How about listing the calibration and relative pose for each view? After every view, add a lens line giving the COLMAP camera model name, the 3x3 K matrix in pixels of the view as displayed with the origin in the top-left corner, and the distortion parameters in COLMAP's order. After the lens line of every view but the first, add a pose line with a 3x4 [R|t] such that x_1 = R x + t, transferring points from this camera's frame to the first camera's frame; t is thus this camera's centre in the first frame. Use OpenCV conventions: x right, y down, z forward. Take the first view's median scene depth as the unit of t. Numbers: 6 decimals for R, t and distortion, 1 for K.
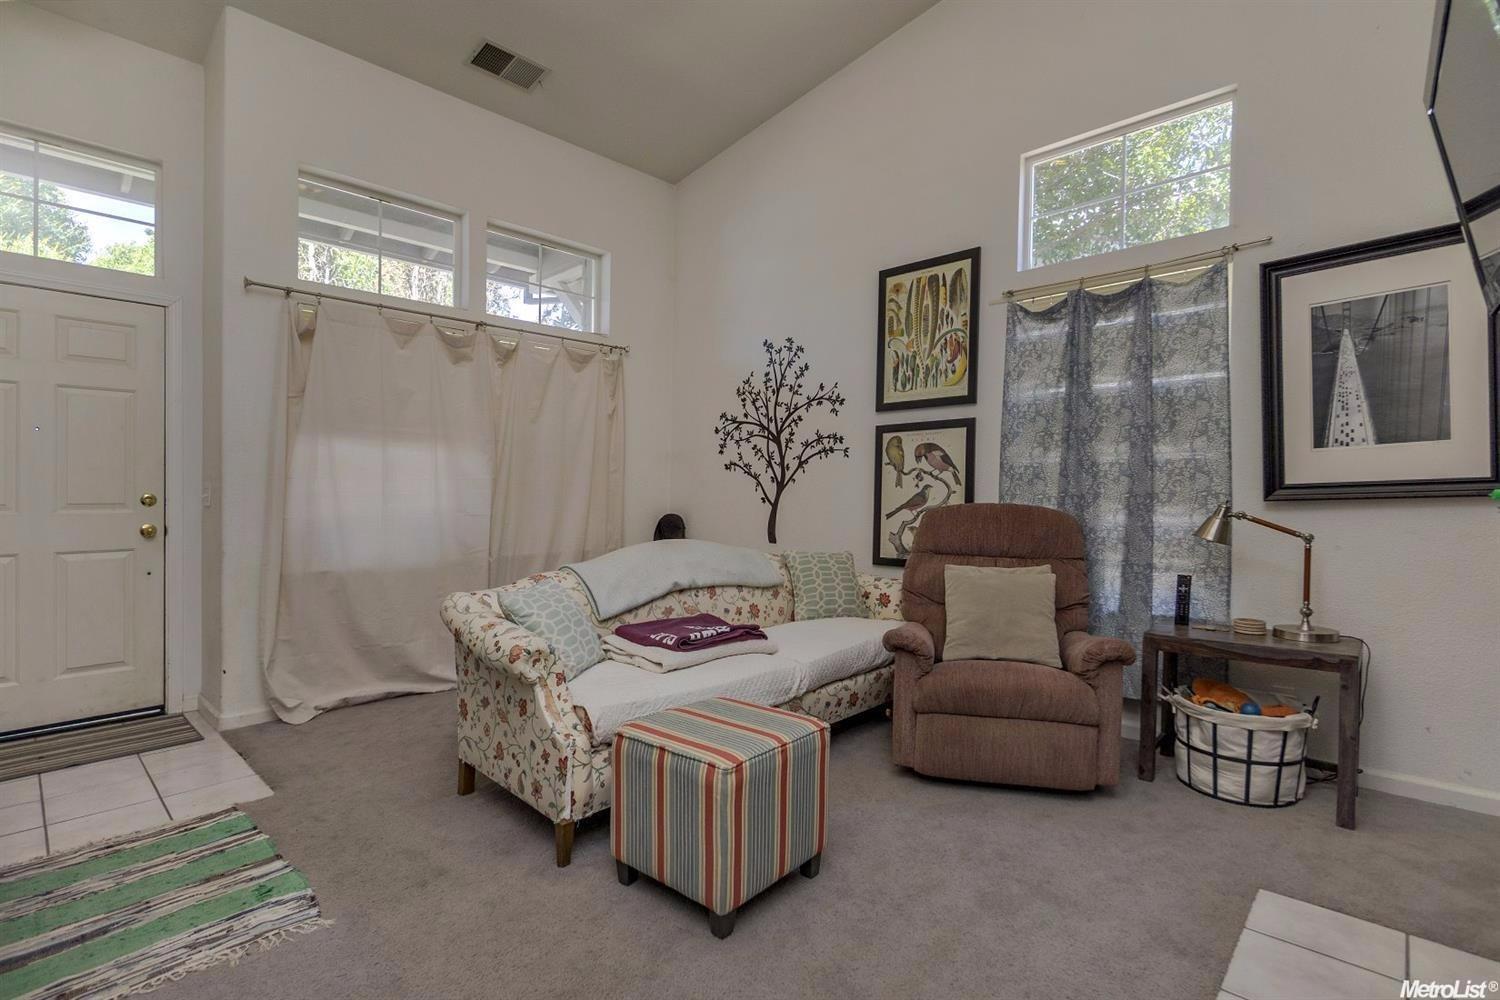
lens RADIAL K [[695.7, 0, 745.5], [0, 695.7, 486.1], [0, 0, 1]] dist [-0.000912, -0.000062]
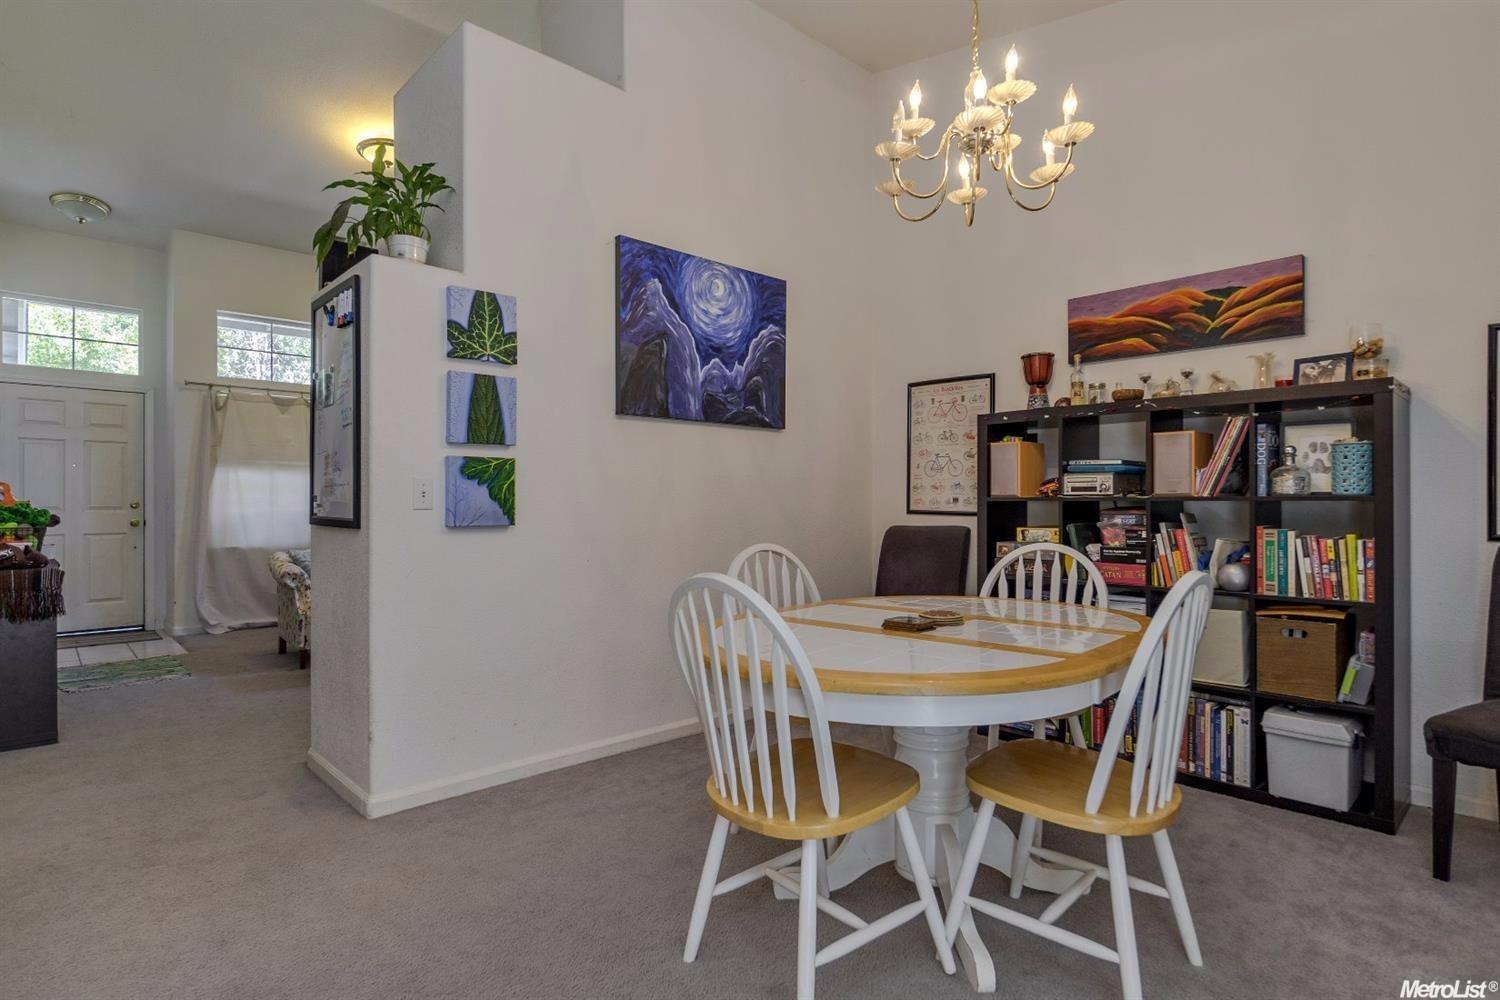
lens RADIAL K [[769.9, 0, 757.9], [0, 769.9, 504.9], [0, 0, 1]] dist [-0.002916, -0.000076]
pose [[0.998622, 0.007169, -0.051990, 0.782438], [-0.006486, 0.999890, 0.013302, -0.015521], [0.052079, -0.012946, 0.998559, -0.820477]]
